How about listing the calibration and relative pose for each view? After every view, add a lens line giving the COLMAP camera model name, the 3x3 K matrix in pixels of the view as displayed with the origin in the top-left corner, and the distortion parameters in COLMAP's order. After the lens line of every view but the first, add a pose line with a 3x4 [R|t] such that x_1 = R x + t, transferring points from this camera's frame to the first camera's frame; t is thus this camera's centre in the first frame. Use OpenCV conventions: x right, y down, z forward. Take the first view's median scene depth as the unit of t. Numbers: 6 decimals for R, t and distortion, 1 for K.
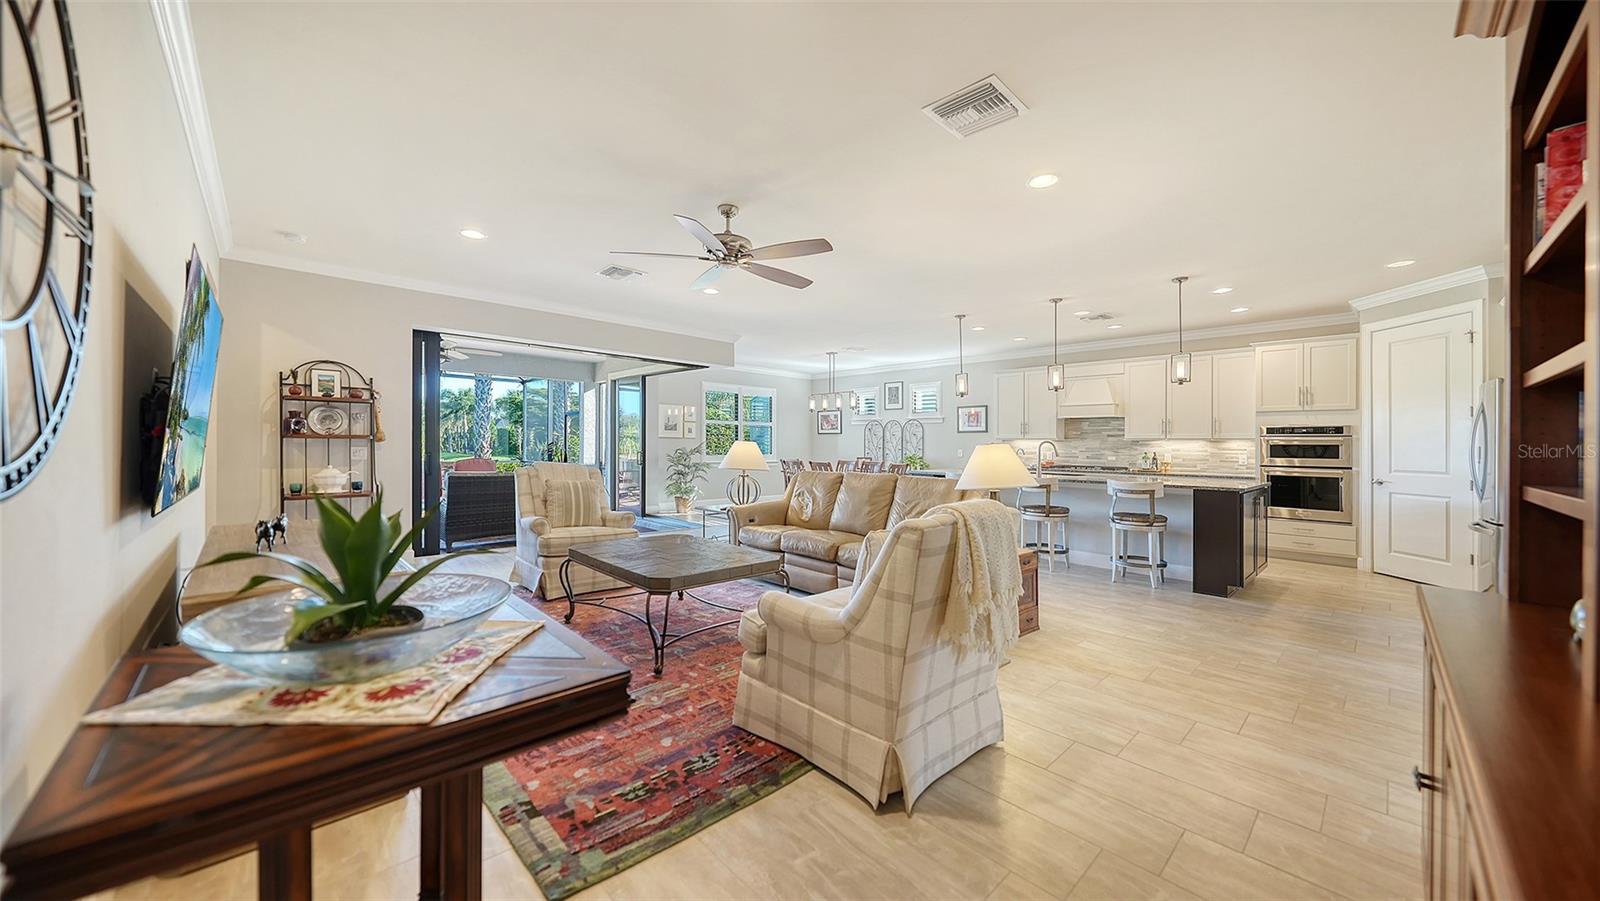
lens RADIAL K [[569.3, 0, 789.6], [0, 569.3, 439.5], [0, 0, 1]] dist [-0.001530, -0.000259]
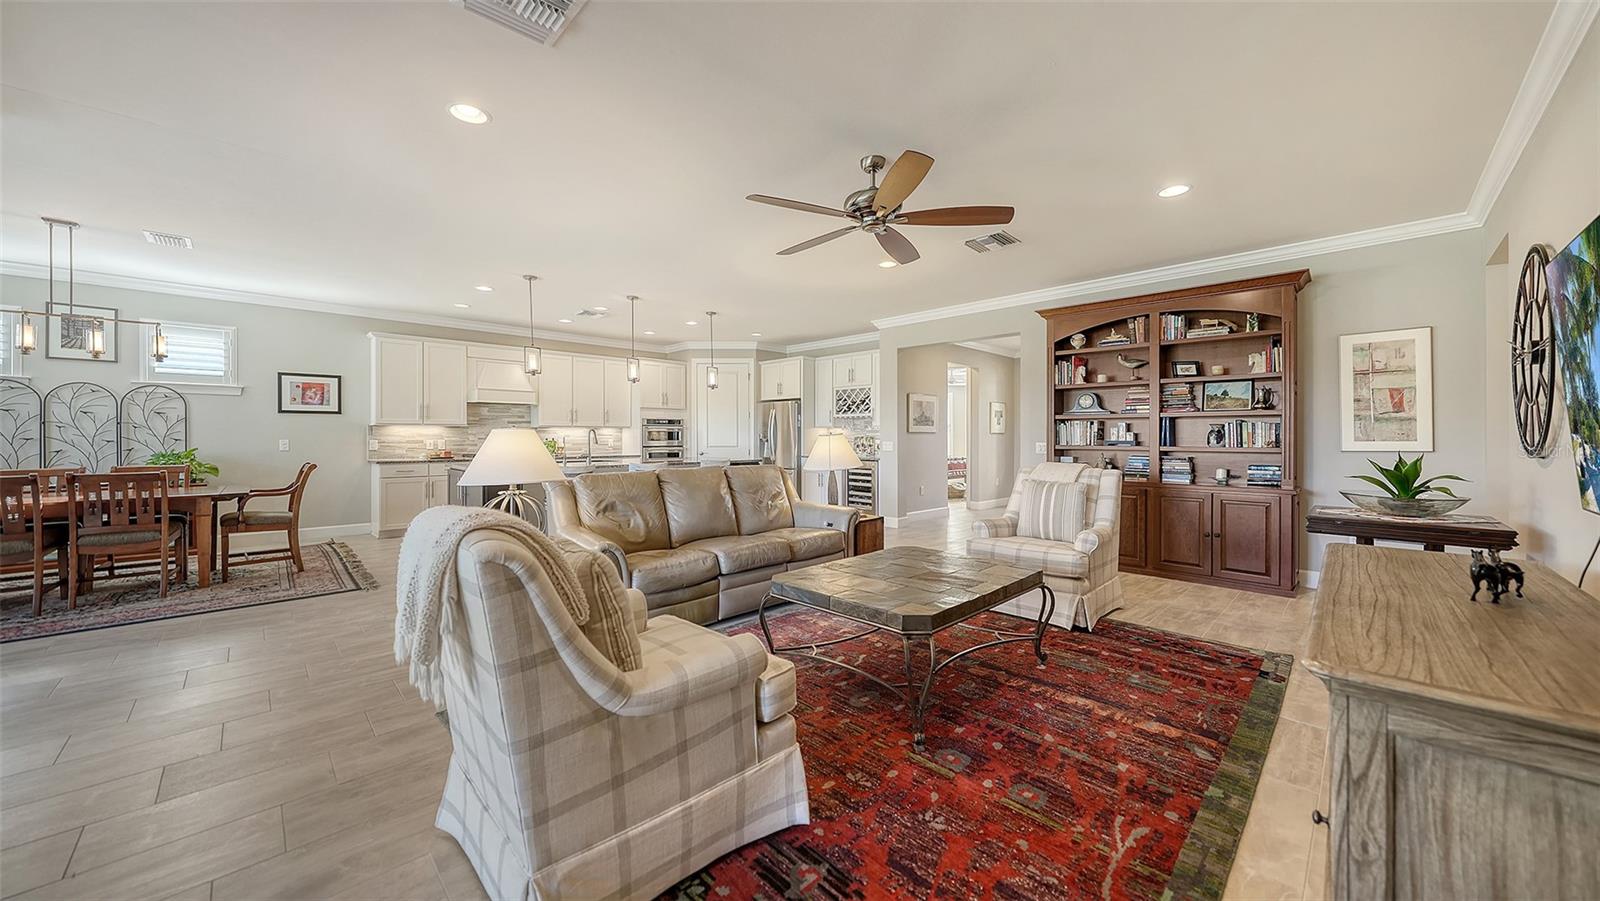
lens RADIAL K [[558.7, 0, 802.4], [0, 558.7, 436.9], [0, 0, 1]] dist [-0.005326, -0.000293]
pose [[-0.037308, -0.014784, 0.999194, -0.520320], [-0.011829, 0.999827, 0.014352, -0.001546], [-0.999234, -0.011284, -0.037477, 0.630156]]
